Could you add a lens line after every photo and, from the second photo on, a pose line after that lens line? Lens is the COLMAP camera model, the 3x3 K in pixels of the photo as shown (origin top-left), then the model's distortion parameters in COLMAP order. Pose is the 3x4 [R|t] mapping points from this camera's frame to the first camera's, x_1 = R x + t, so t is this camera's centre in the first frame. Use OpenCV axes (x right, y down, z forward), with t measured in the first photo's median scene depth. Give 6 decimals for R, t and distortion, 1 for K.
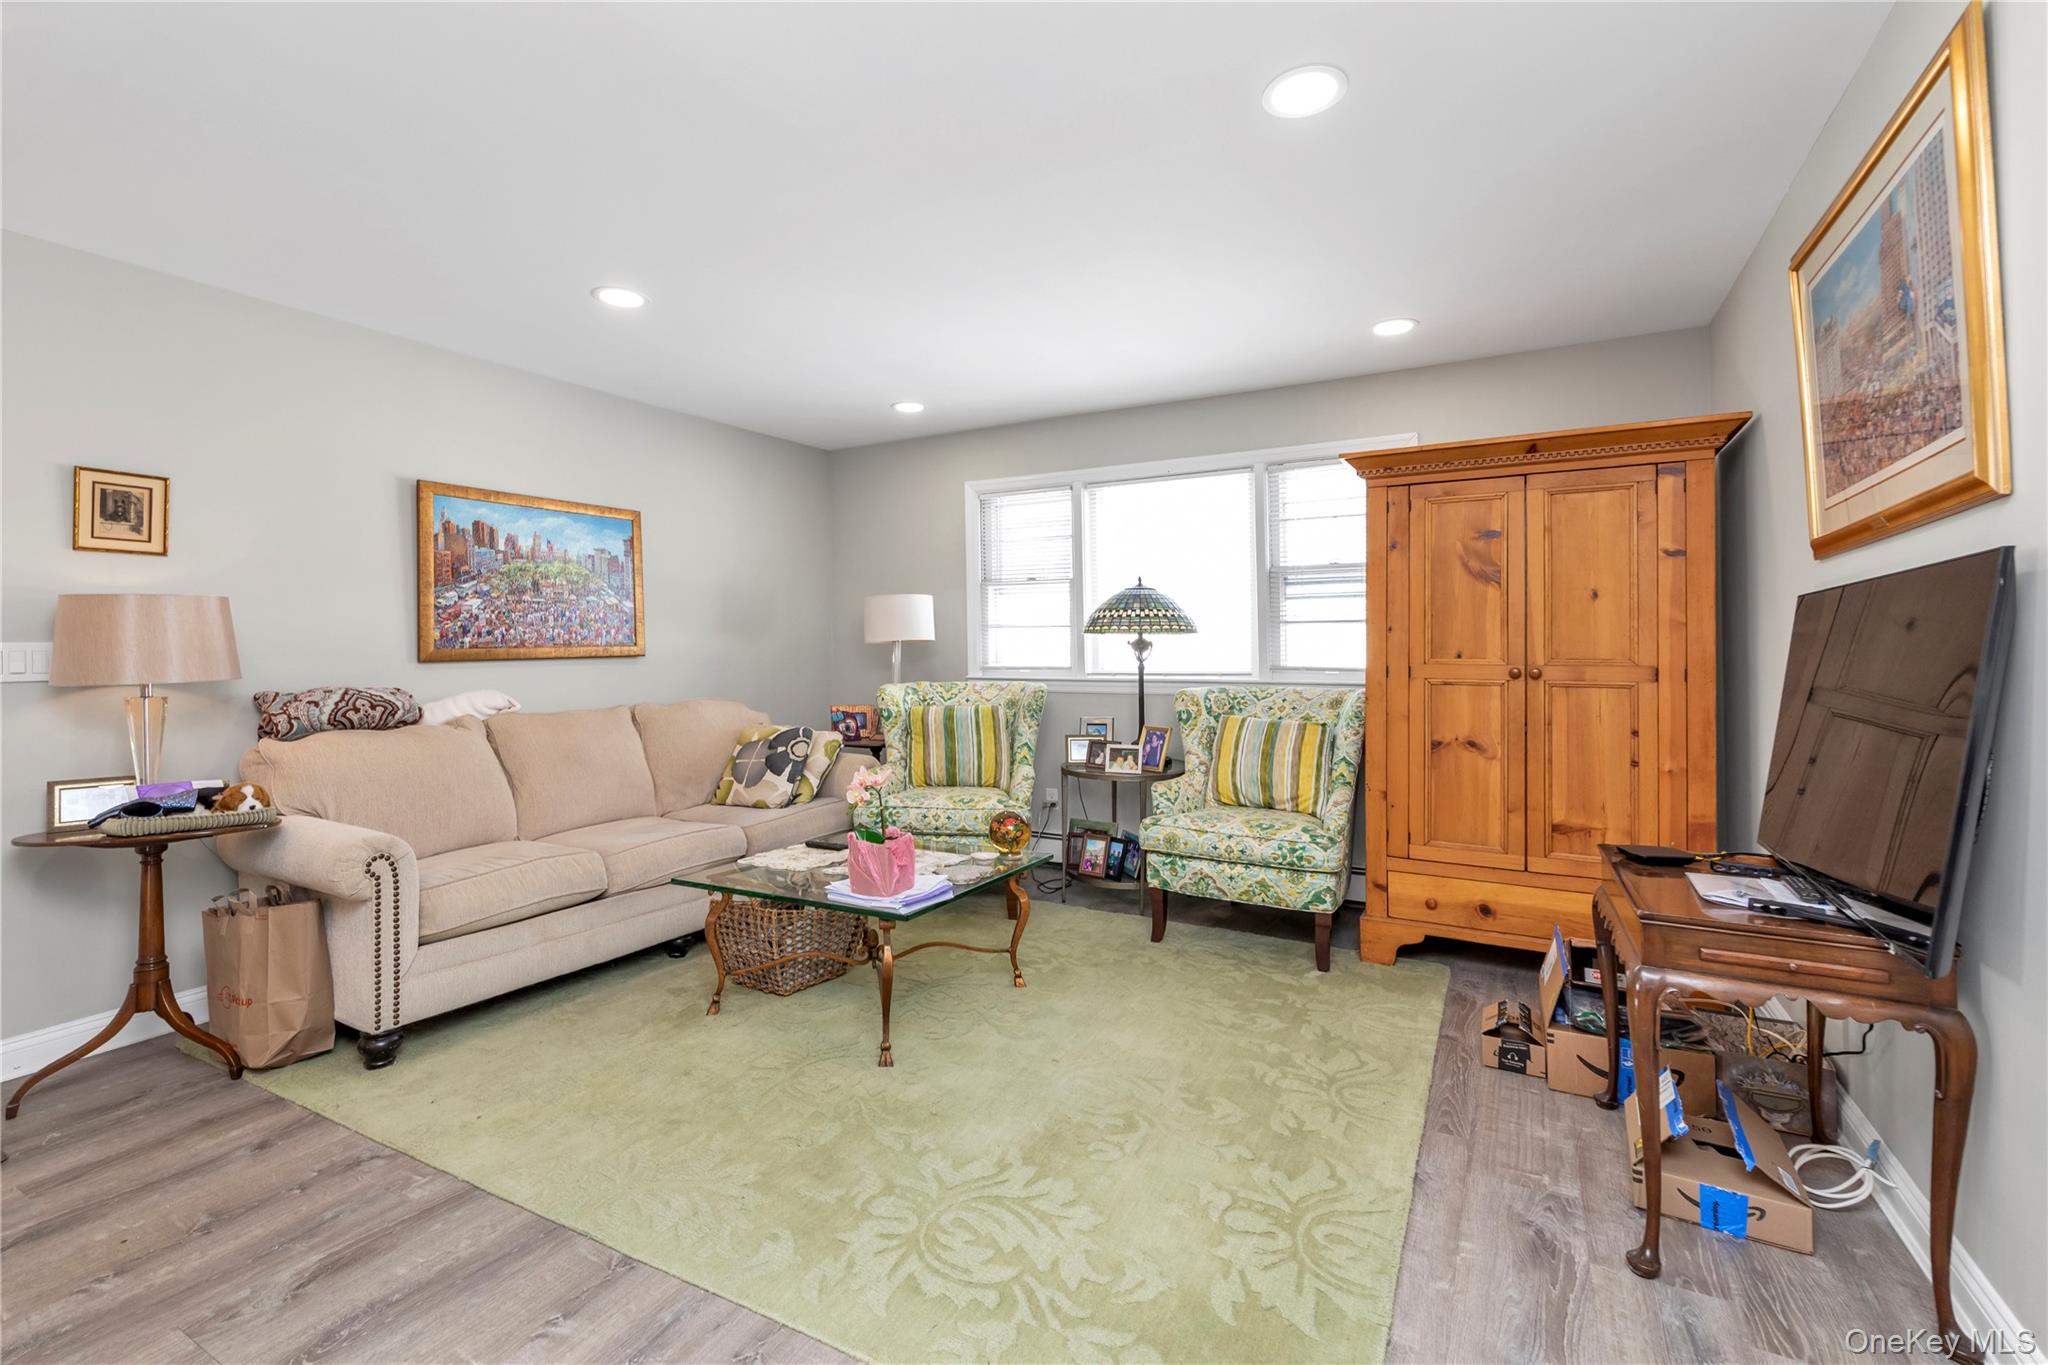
lens RADIAL K [[899.0, 0, 1032.1], [0, 899.0, 643.8], [0, 0, 1]] dist [0.002232, 0.000039]
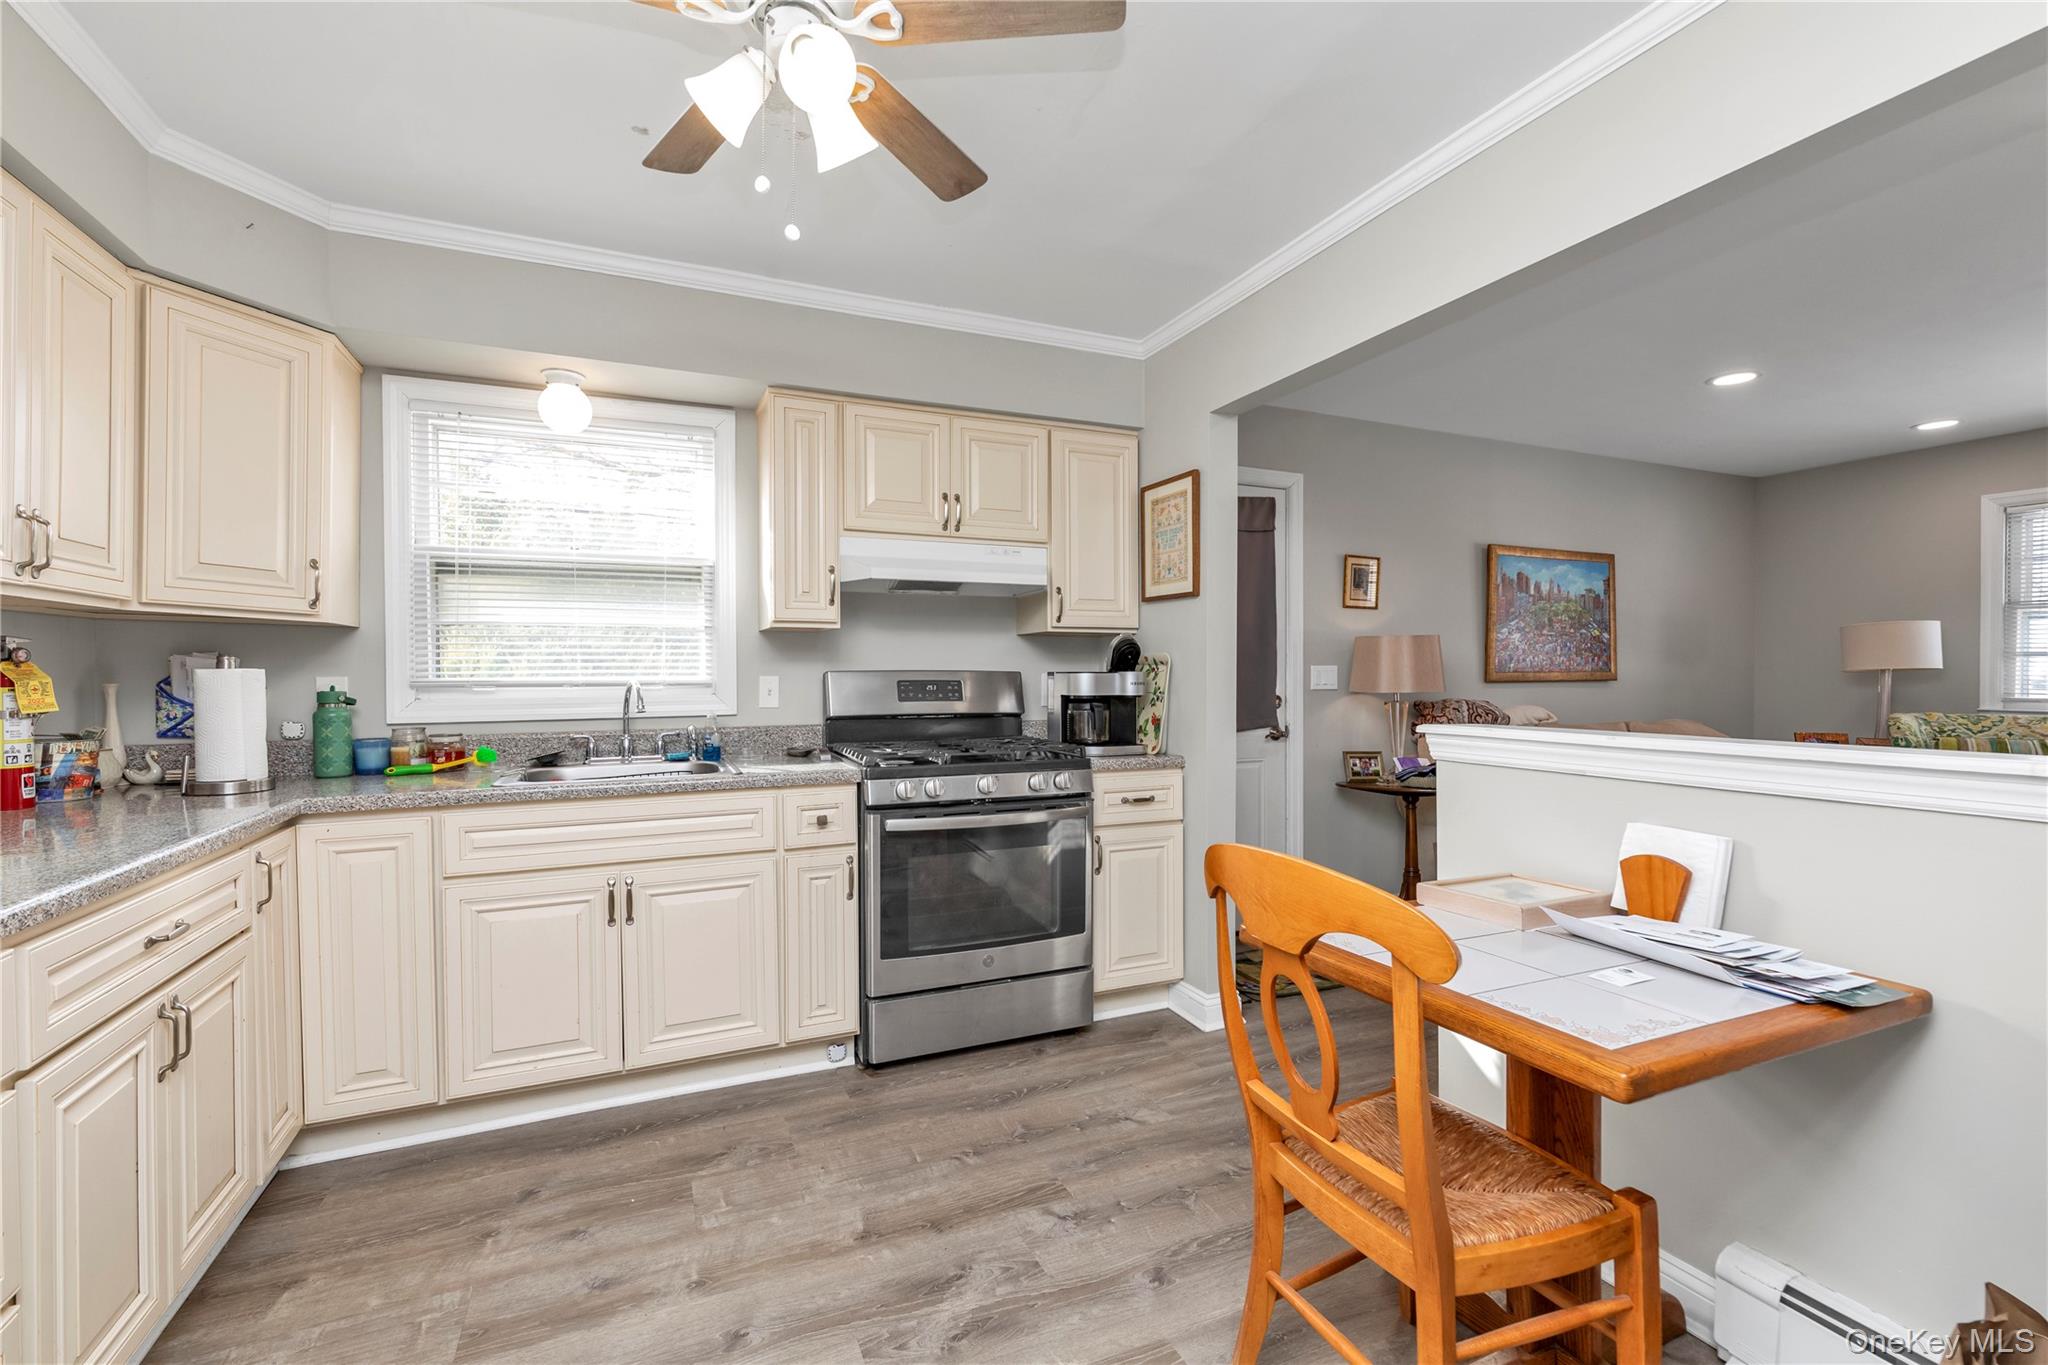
lens RADIAL K [[891.4, 0, 1016.0], [0, 891.4, 682.9], [0, 0, 1]] dist [0.000620, 0.000005]
pose [[0.790897, 0.019123, -0.611650, -0.393551], [-0.010316, 0.999786, 0.017918, 0.004942], [0.611862, -0.007862, 0.790925, -0.428392]]
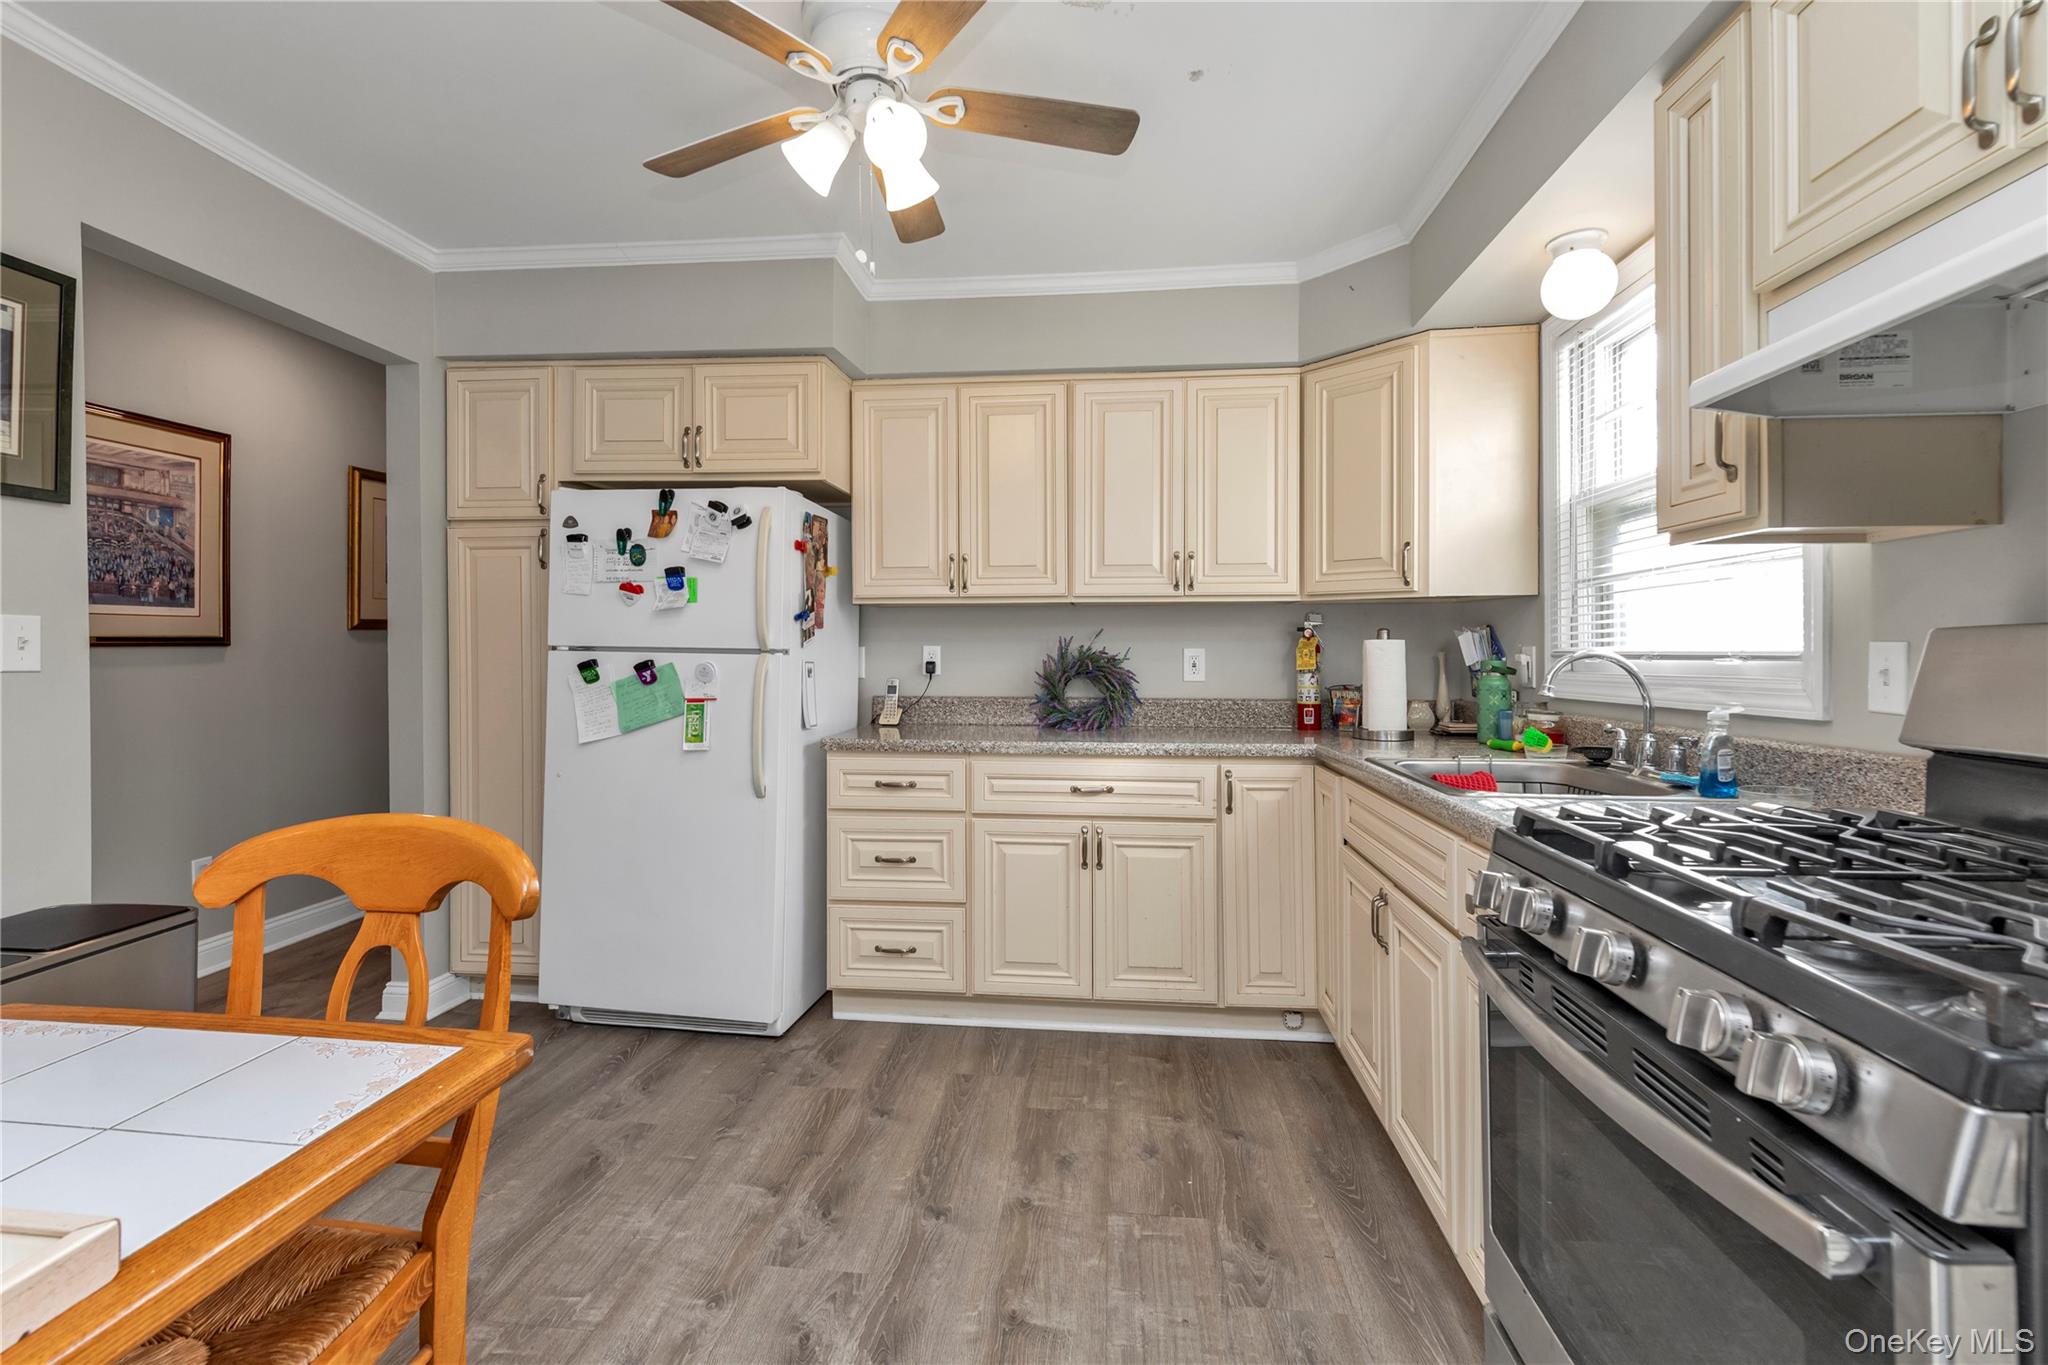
lens RADIAL K [[902.5, 0, 1013.2], [0, 902.5, 653.2], [0, 0, 1]] dist [0.000403, -0.000858]
pose [[-0.926375, 0.014091, -0.376338, -0.609576], [0.013089, 0.999901, 0.005218, 0.014517], [0.376374, -0.000092, -0.926468, 0.308167]]
